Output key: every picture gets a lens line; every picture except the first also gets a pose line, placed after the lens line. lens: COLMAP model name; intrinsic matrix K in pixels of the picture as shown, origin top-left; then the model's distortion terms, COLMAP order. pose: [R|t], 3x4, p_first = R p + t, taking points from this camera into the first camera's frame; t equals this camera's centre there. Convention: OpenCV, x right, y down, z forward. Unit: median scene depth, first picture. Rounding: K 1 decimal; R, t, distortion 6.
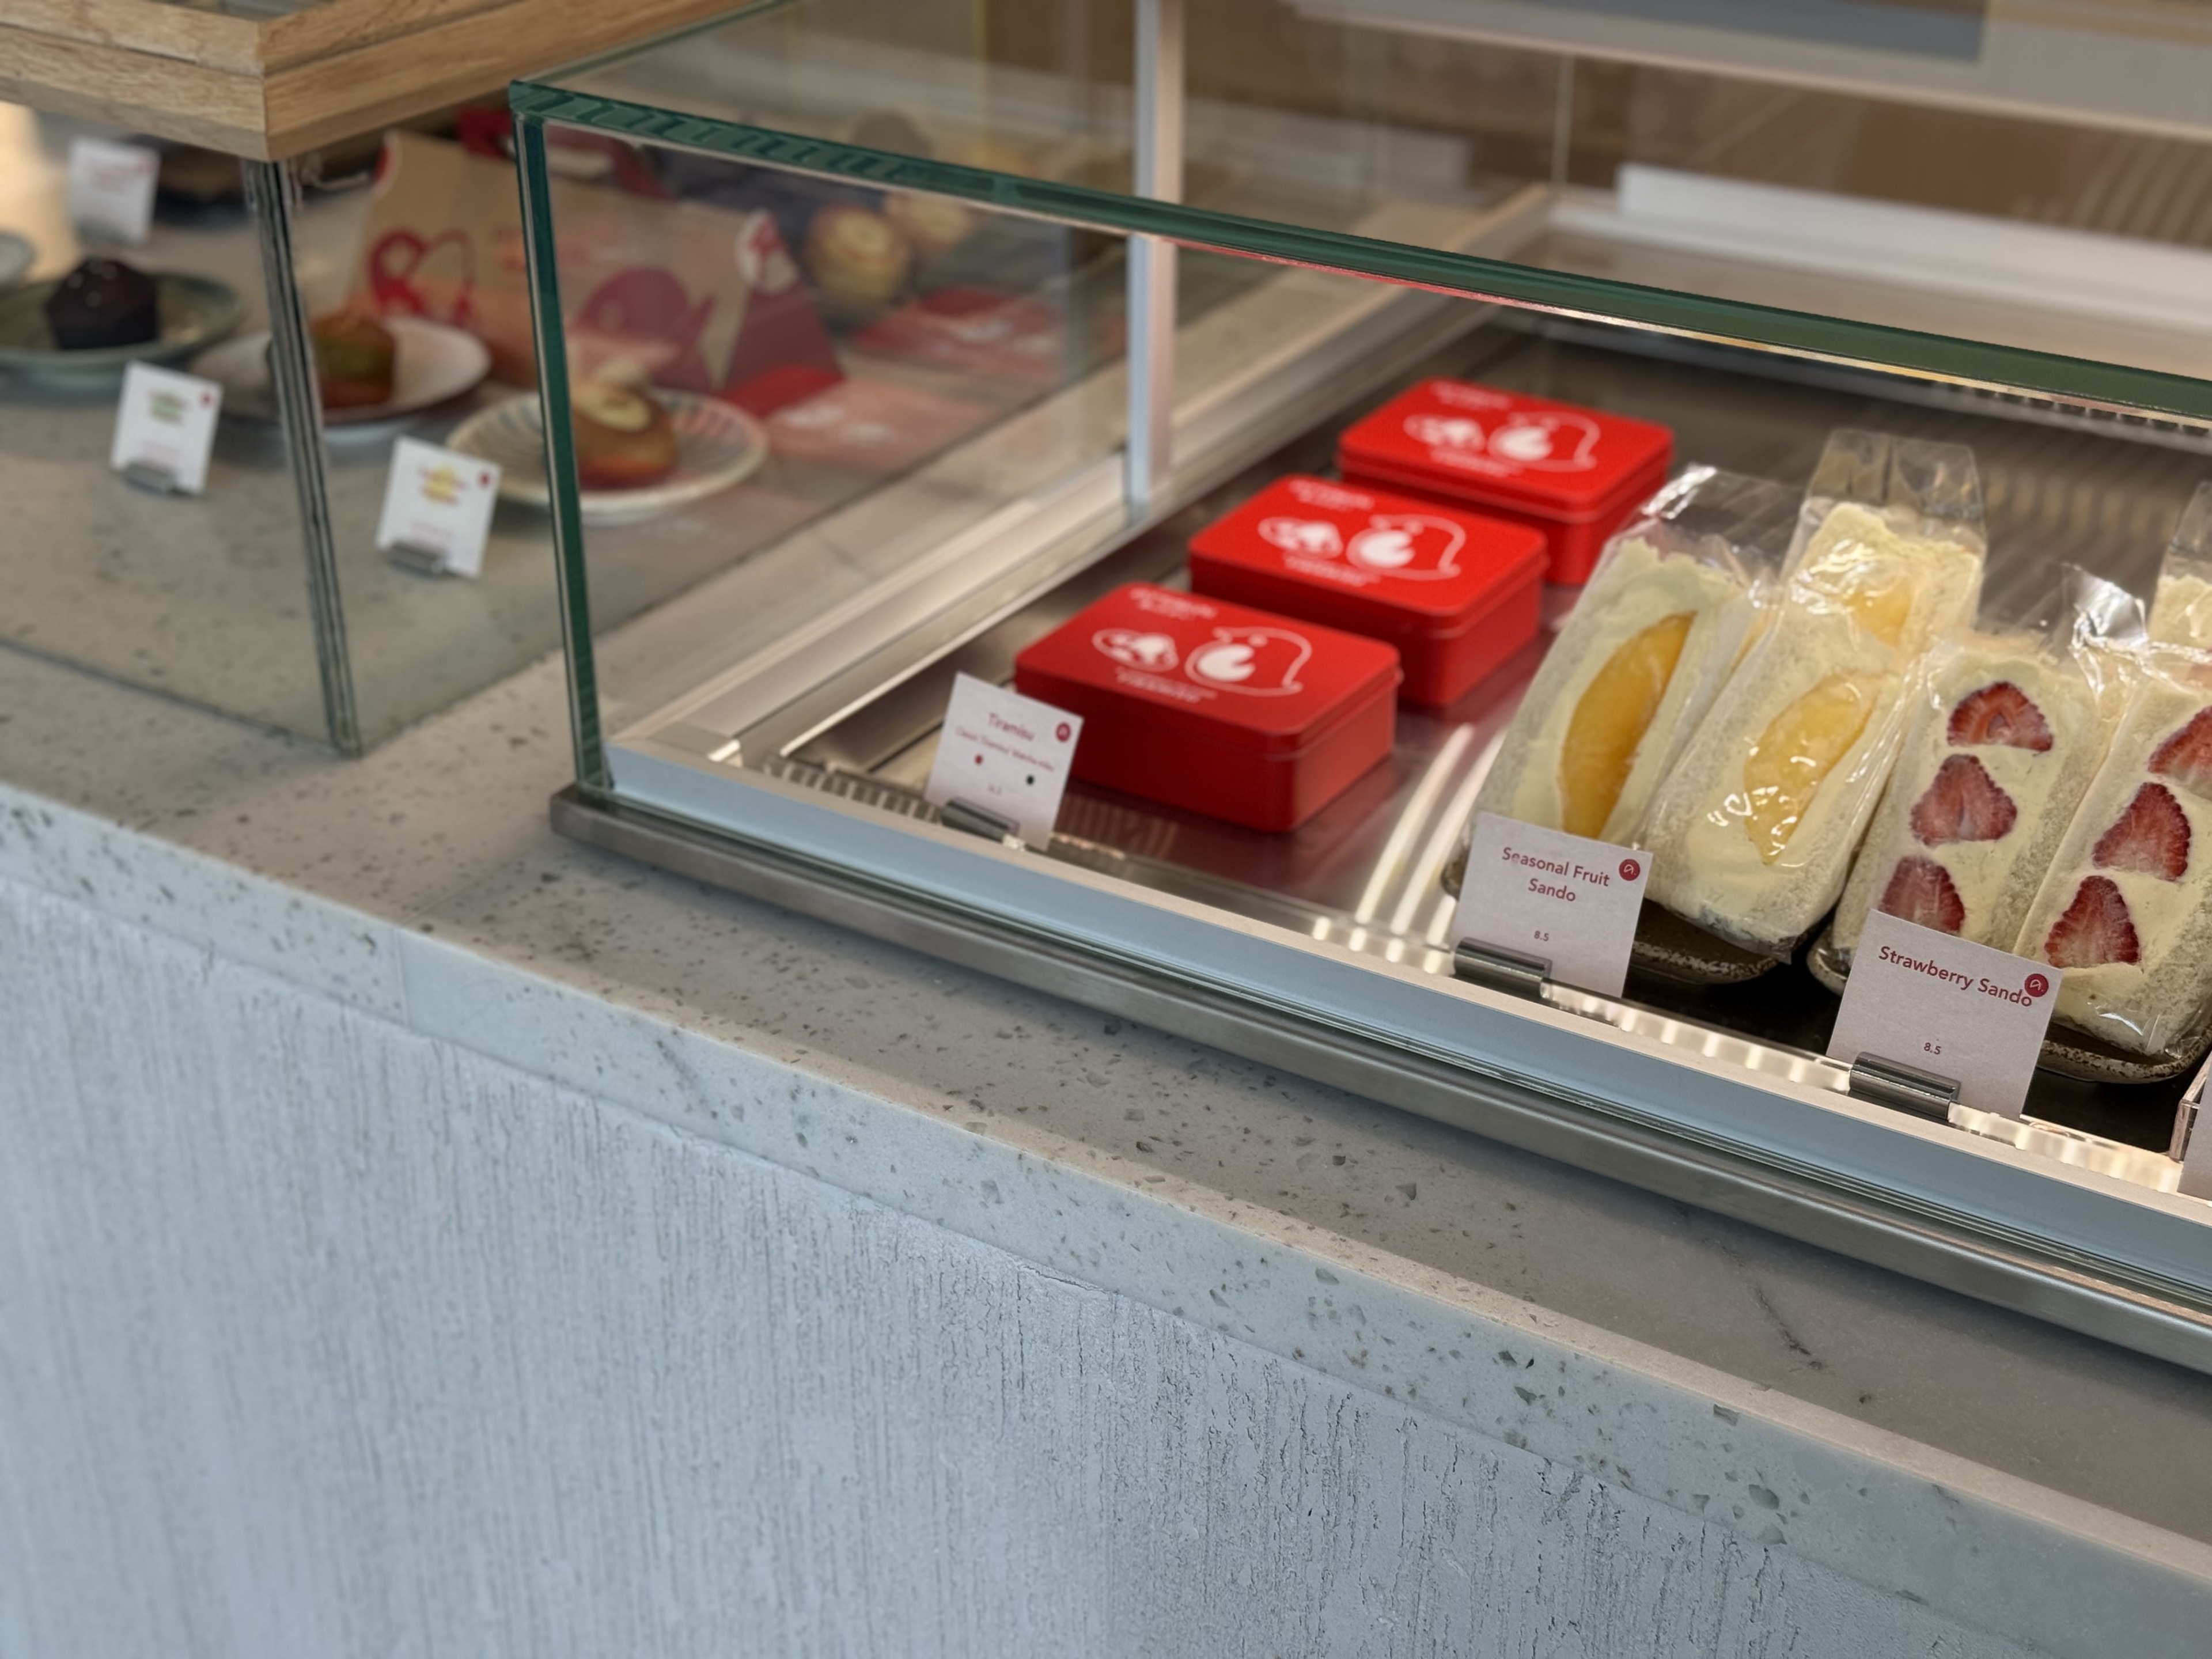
lens RADIAL K [[3046.3, 0, 1103.3], [0, 3046.3, 818.6], [0, 0, 1]] dist [0.117347, 0.000000]
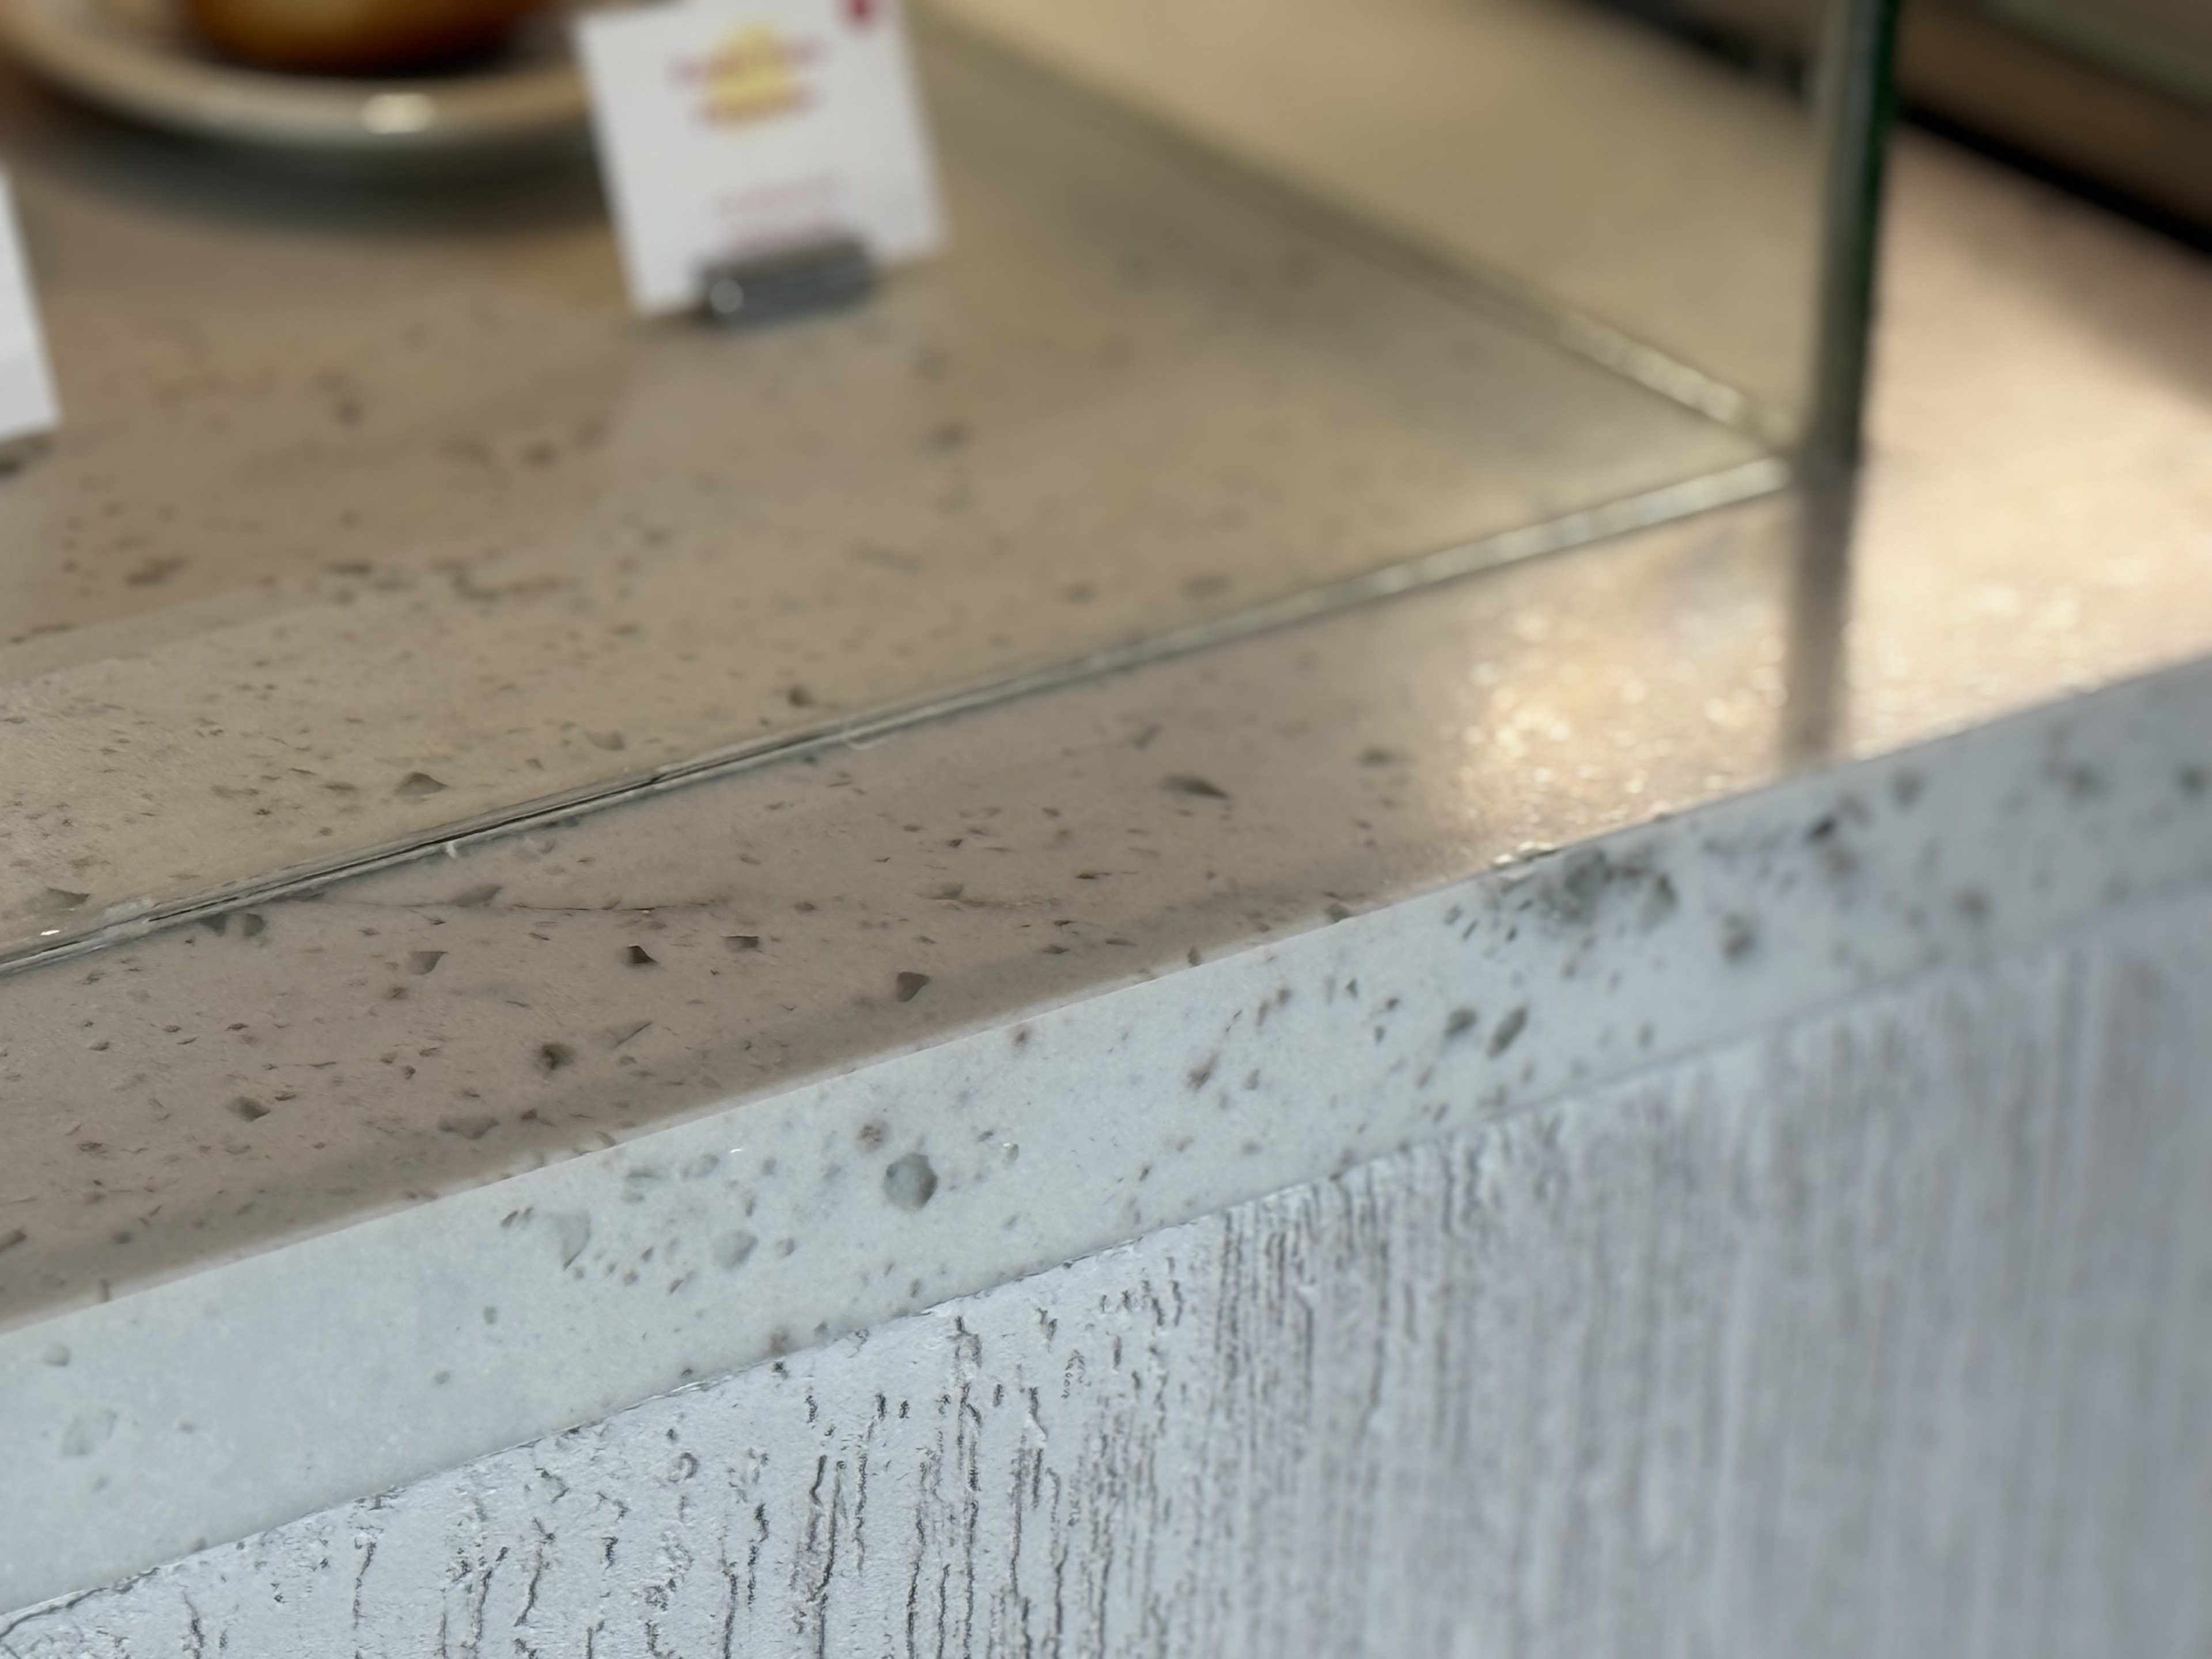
lens RADIAL K [[7694.3, 0, 1118.3], [0, 7694.3, 829.8], [0, 0, 1]] dist [0.175141, 0.000000]
pose [[0.345608, -0.386157, 0.855241, -1.057098], [0.413200, 0.880914, 0.230773, -0.228873], [-0.842509, 0.273629, 0.464011, 0.541827]]
